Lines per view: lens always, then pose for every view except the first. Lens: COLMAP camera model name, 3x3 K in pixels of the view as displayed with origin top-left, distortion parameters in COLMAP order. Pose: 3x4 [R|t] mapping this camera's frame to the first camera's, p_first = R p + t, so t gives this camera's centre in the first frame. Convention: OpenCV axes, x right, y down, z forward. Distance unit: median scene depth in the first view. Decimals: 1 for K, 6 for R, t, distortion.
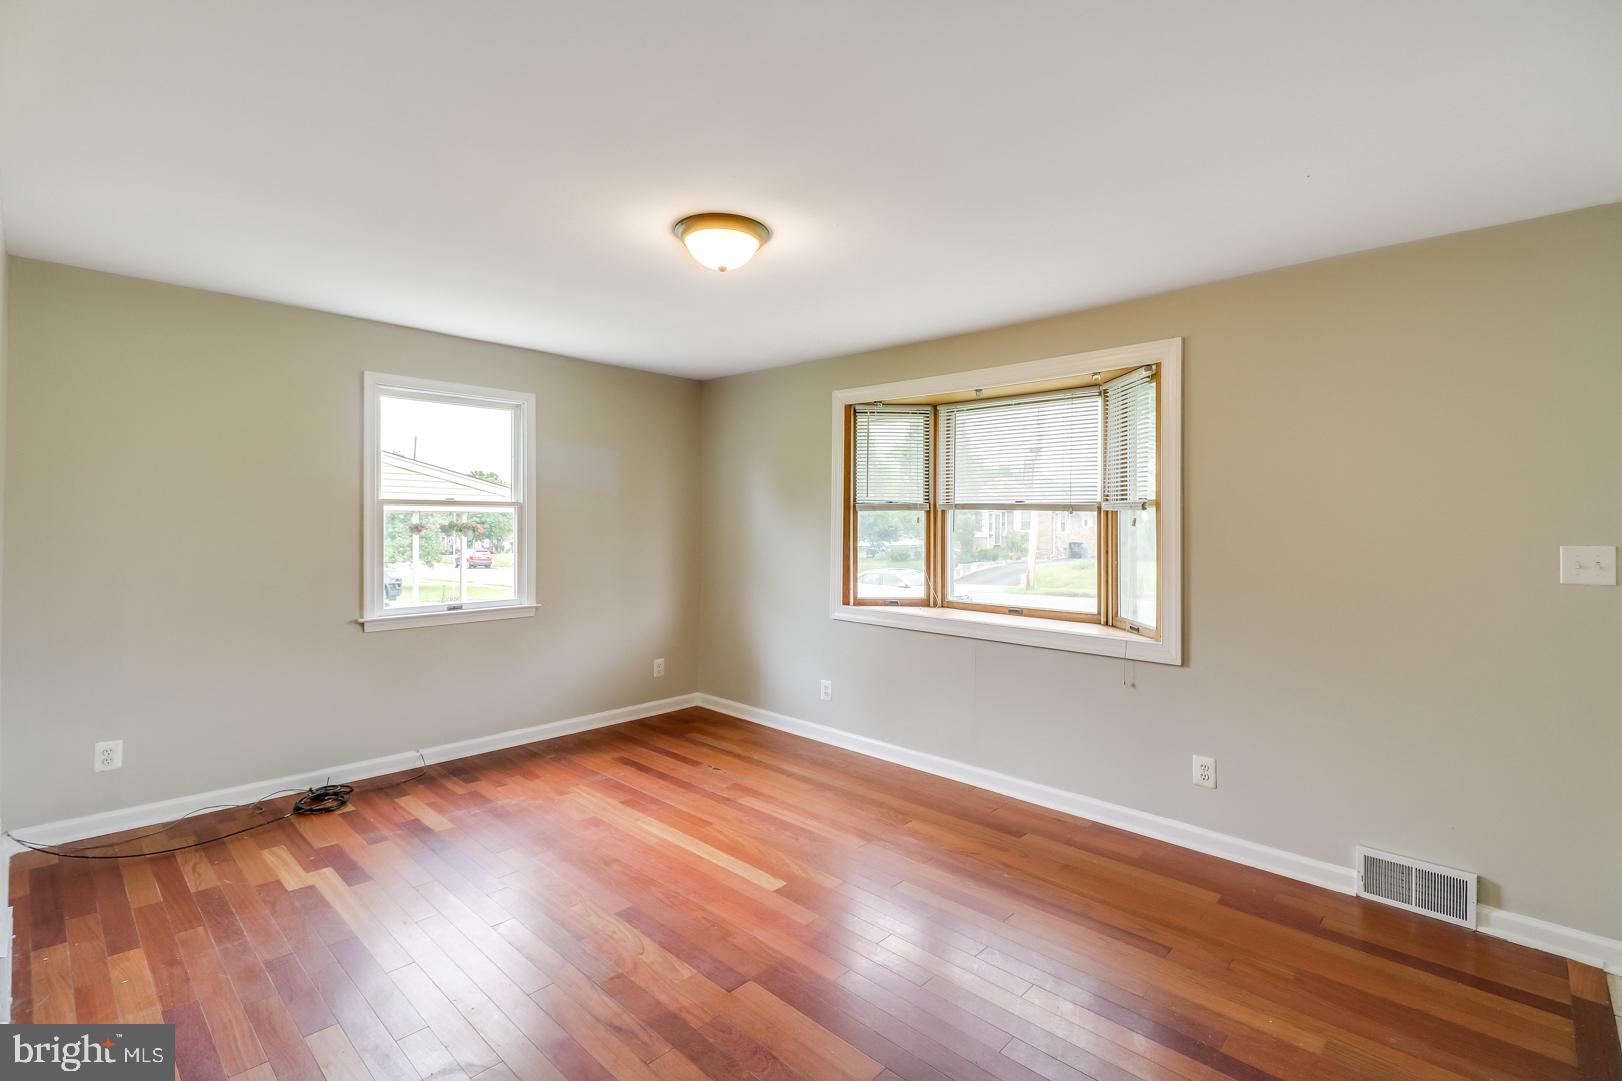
lens RADIAL K [[735.7, 0, 807.9], [0, 735.7, 517.0], [0, 0, 1]] dist [0.018960, -0.013245]
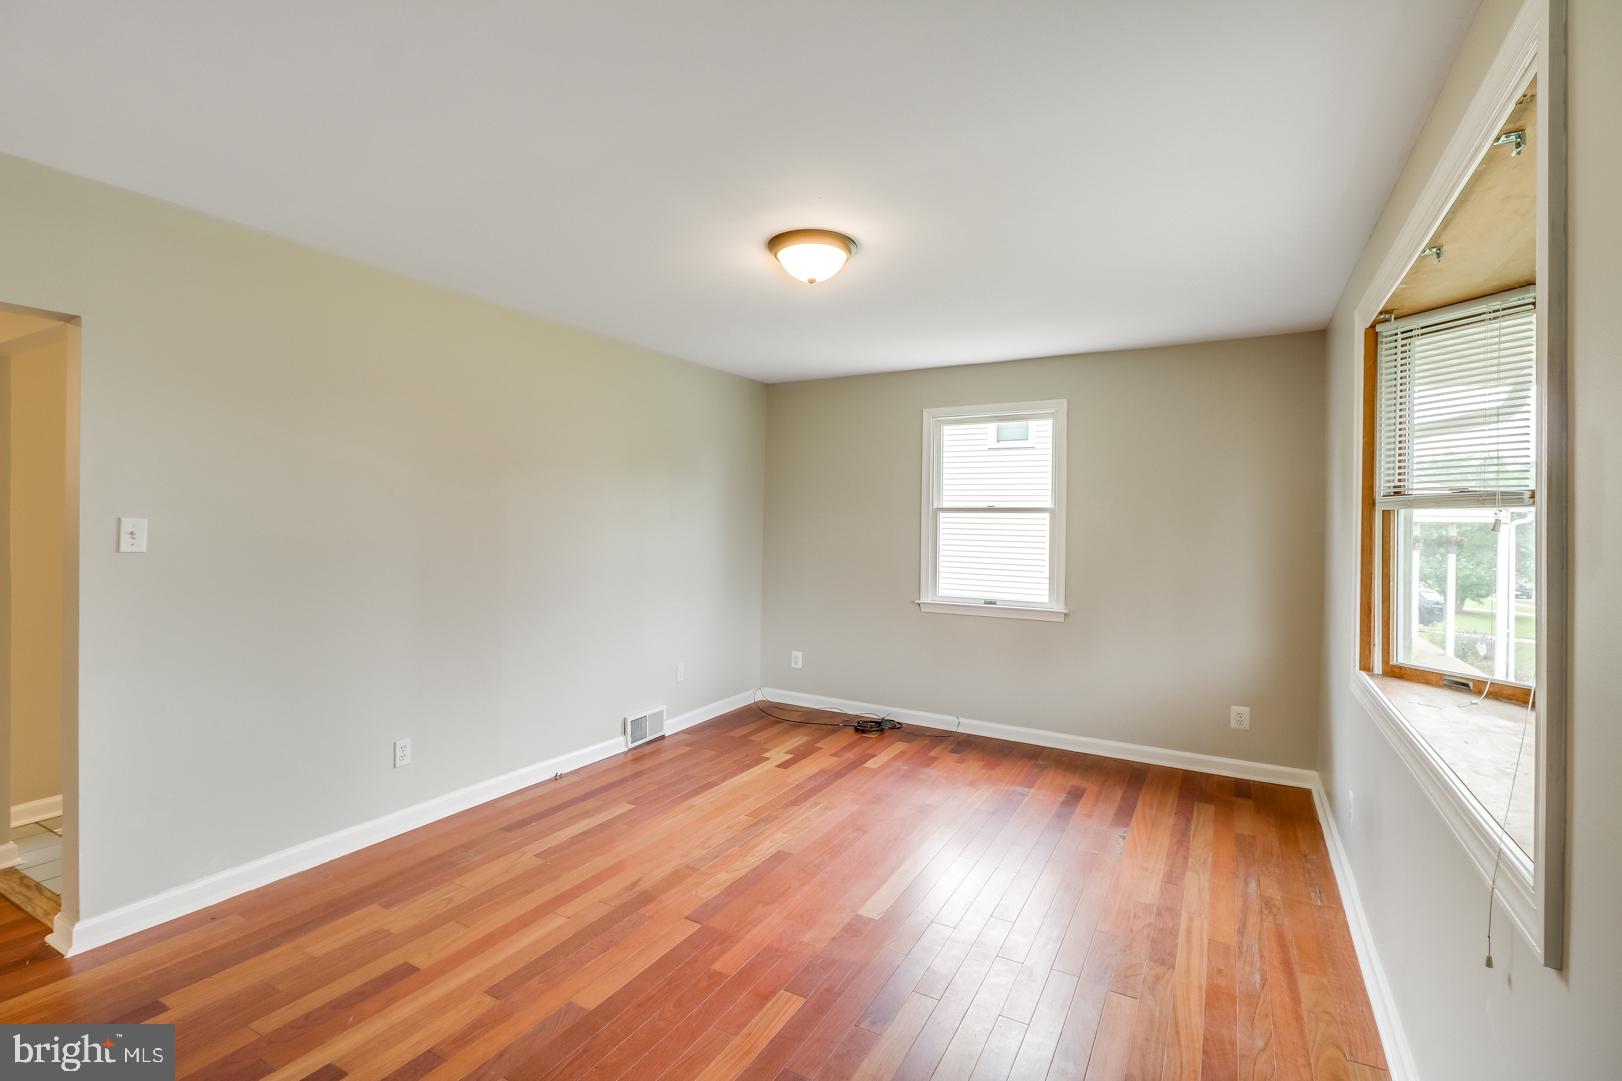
lens RADIAL K [[735.7, 0, 807.9], [0, 735.7, 517.0], [0, 0, 1]] dist [0.018960, -0.013245]
pose [[0.243949, -0.011851, -0.969716, 0.616566], [-0.008909, 0.999856, -0.014461, 0.012430], [0.969747, 0.012167, 0.243809, 0.510135]]
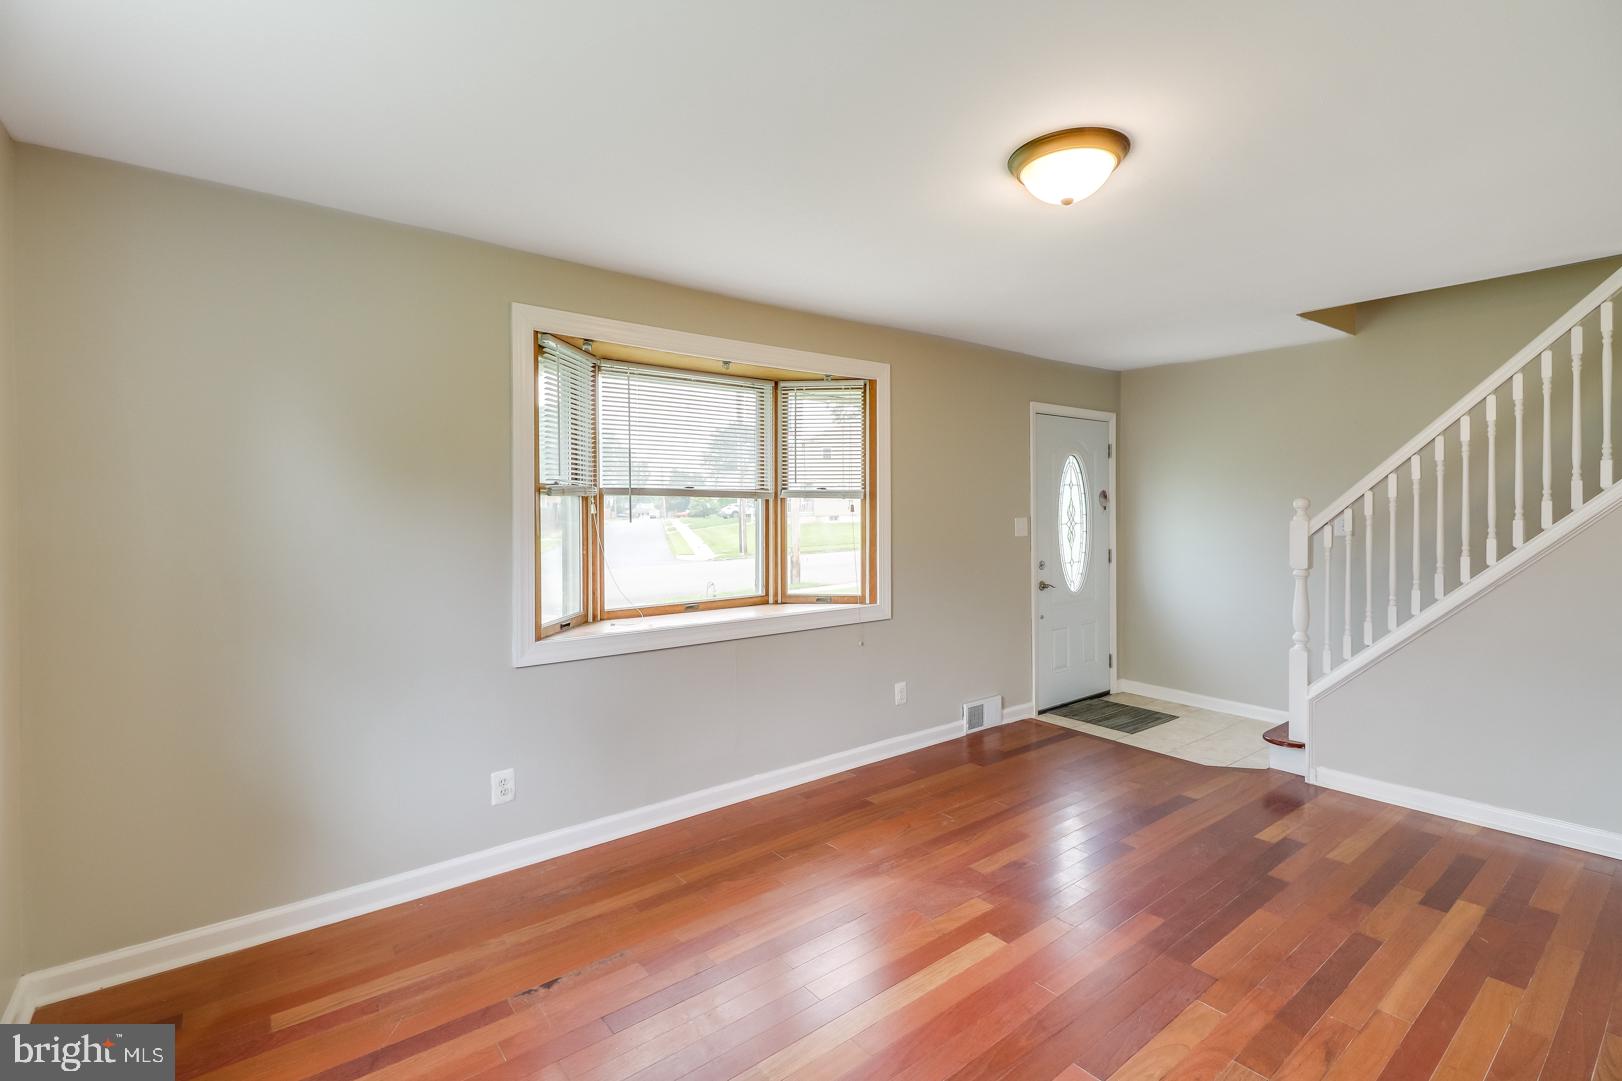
lens RADIAL K [[747.8, 0, 817.9], [0, 747.8, 501.0], [0, 0, 1]] dist [0.118741, -0.068013]
pose [[0.126788, 0.002292, 0.991927, -0.701200], [-0.003795, 0.999991, -0.001825, -0.003206], [-0.991923, -0.003533, 0.126796, 0.800496]]
